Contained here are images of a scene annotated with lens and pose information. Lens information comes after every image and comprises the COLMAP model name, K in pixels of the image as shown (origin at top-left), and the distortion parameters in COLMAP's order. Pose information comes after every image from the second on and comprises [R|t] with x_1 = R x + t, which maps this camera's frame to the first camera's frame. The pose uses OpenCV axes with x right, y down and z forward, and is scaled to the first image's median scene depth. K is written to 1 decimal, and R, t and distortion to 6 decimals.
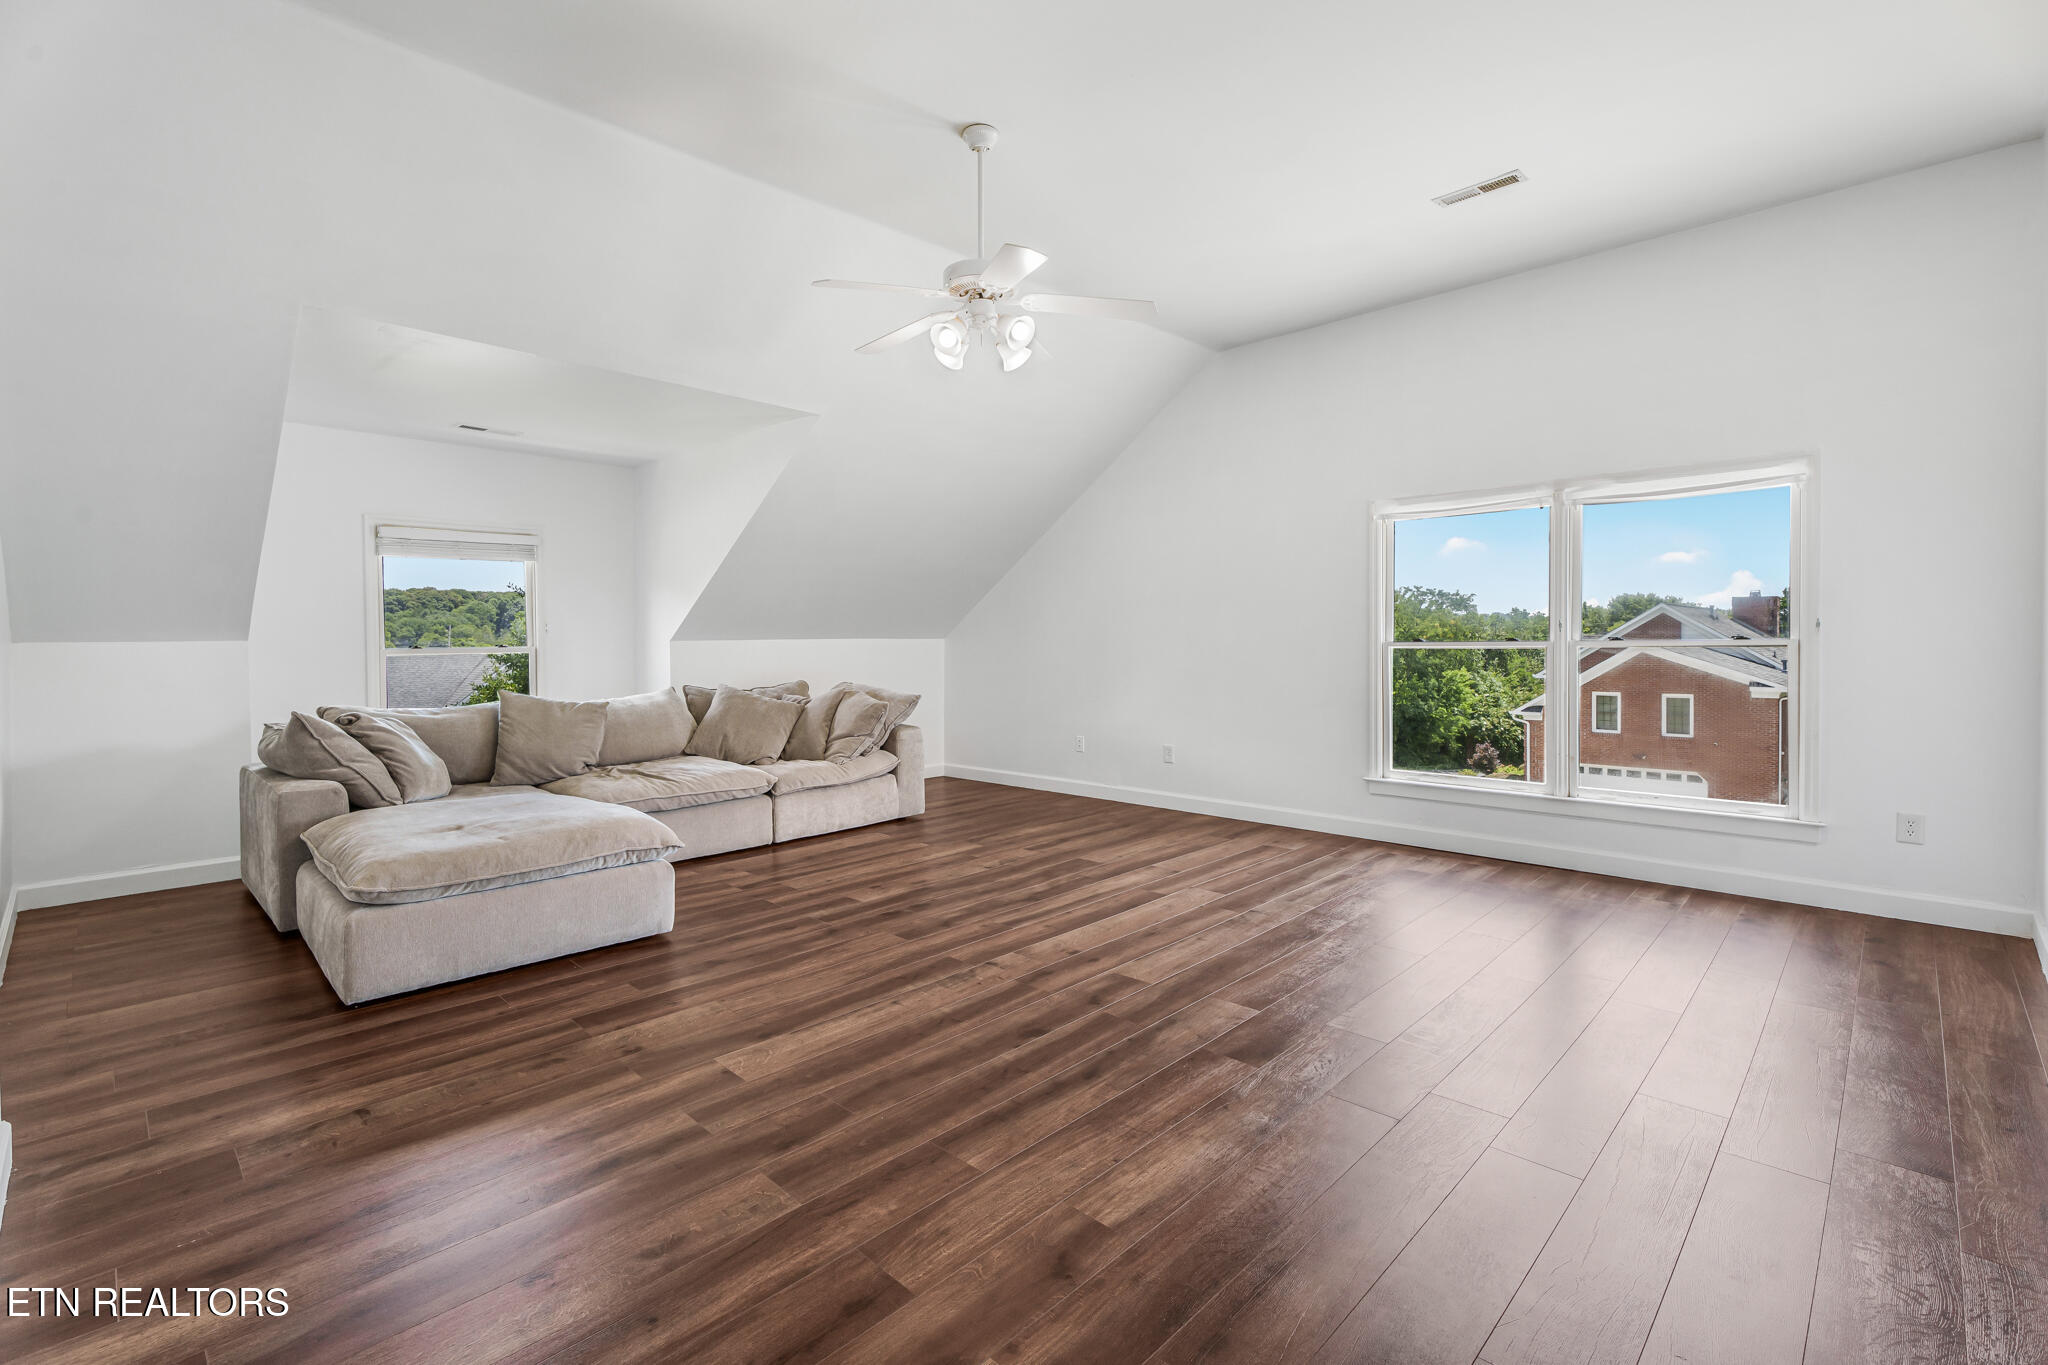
lens RADIAL K [[926.6, 0, 1017.9], [0, 926.6, 671.2], [0, 0, 1]] dist [-0.002981, -0.000178]
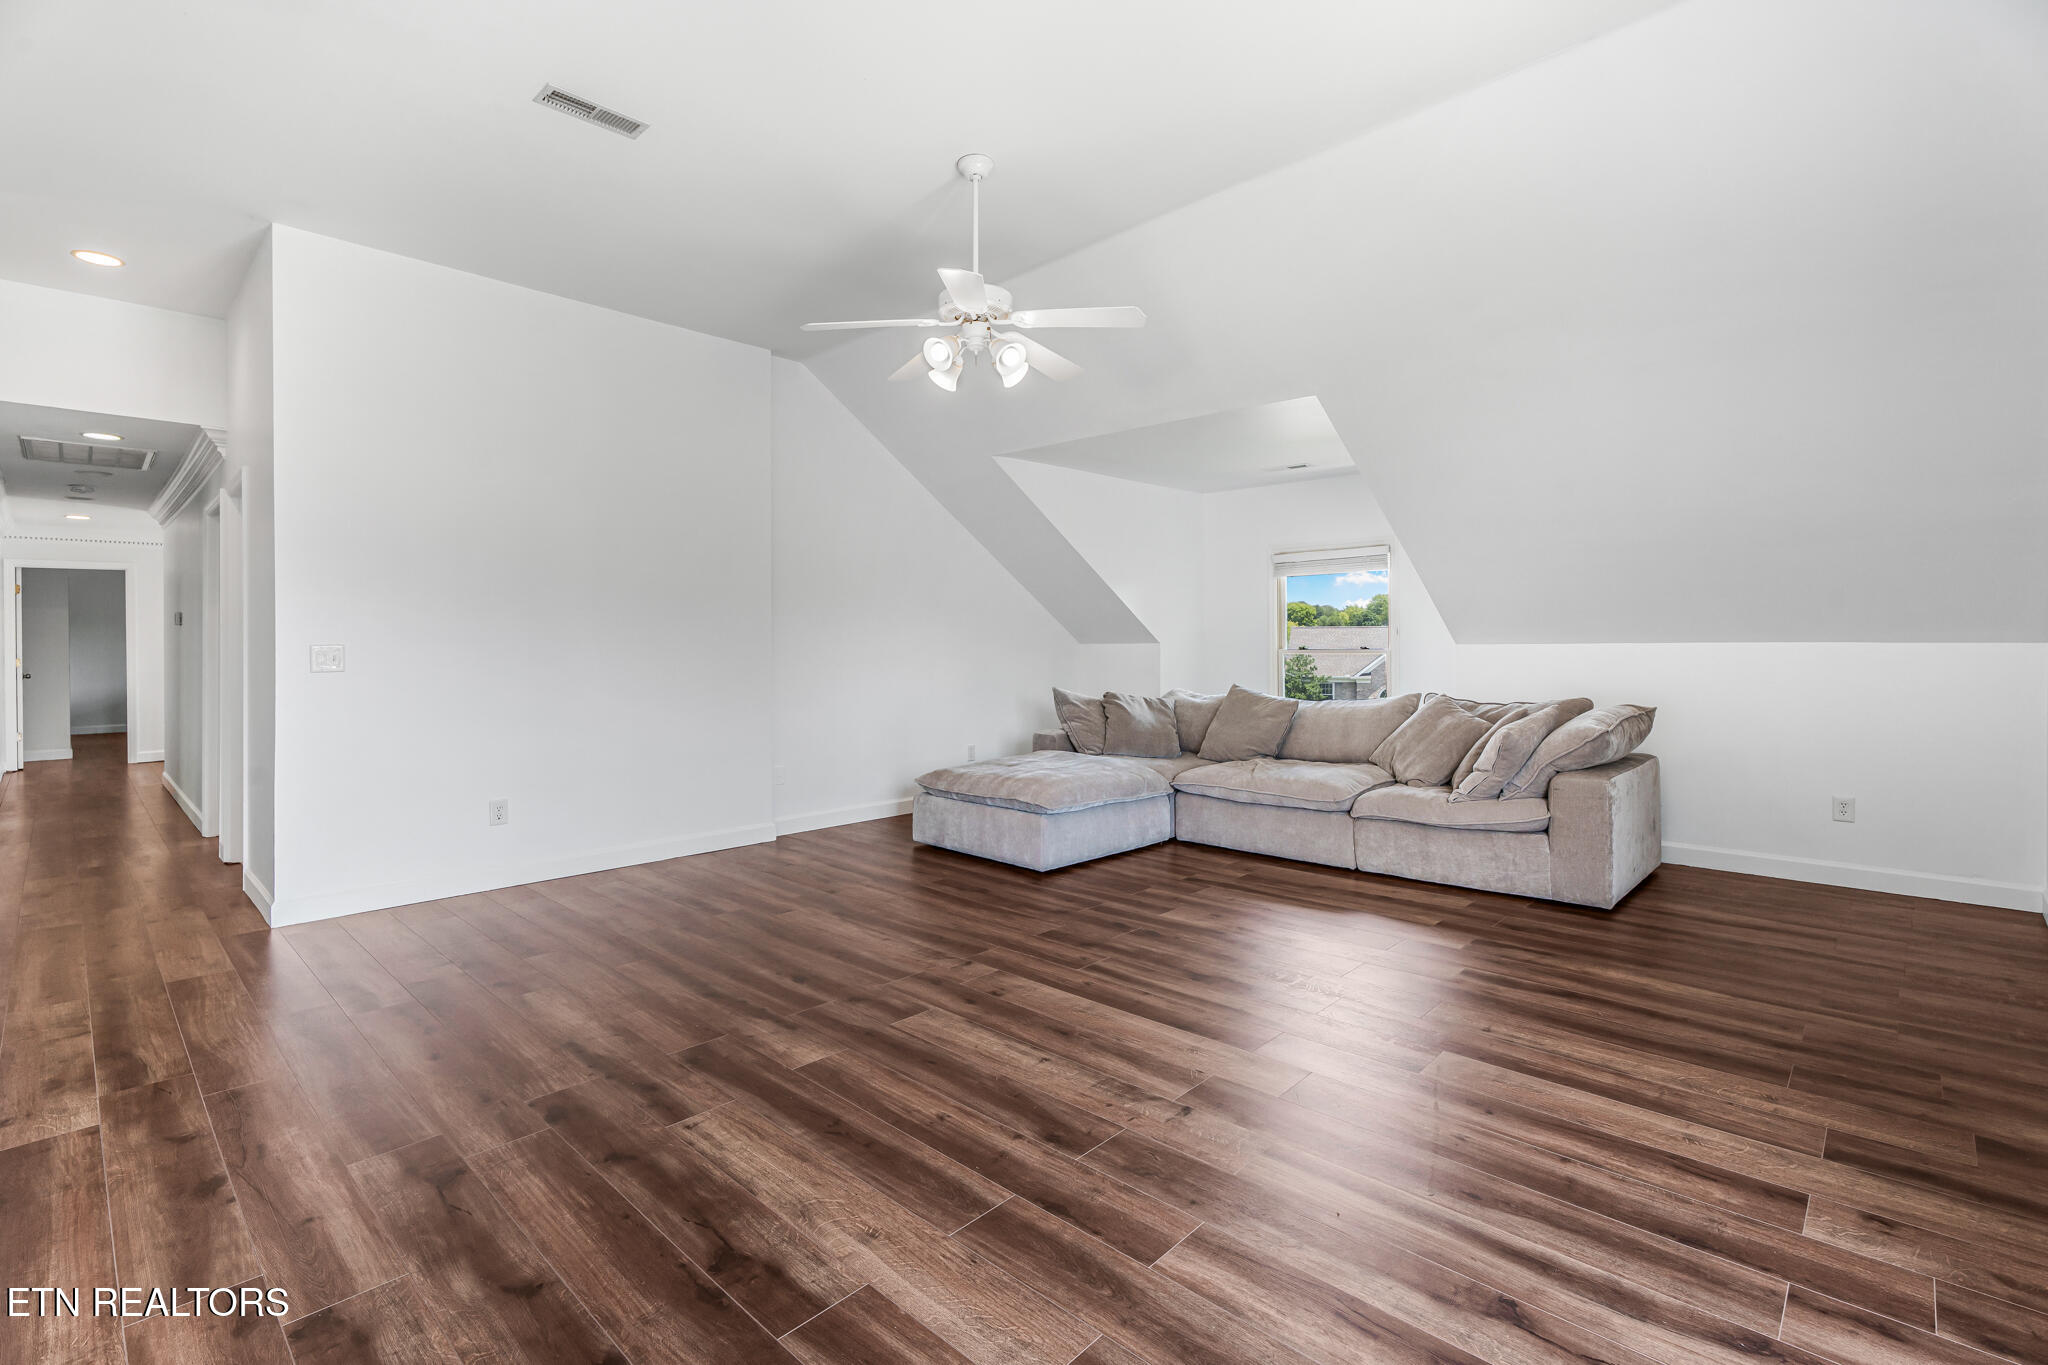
lens RADIAL K [[926.6, 0, 1018.0], [0, 926.6, 669.6], [0, 0, 1]] dist [-0.002981, -0.000178]
pose [[-0.013904, 0.023528, -0.999626, 0.928152], [-0.023739, 0.999434, 0.023853, -0.031349], [0.999621, 0.024062, -0.013338, 1.002665]]
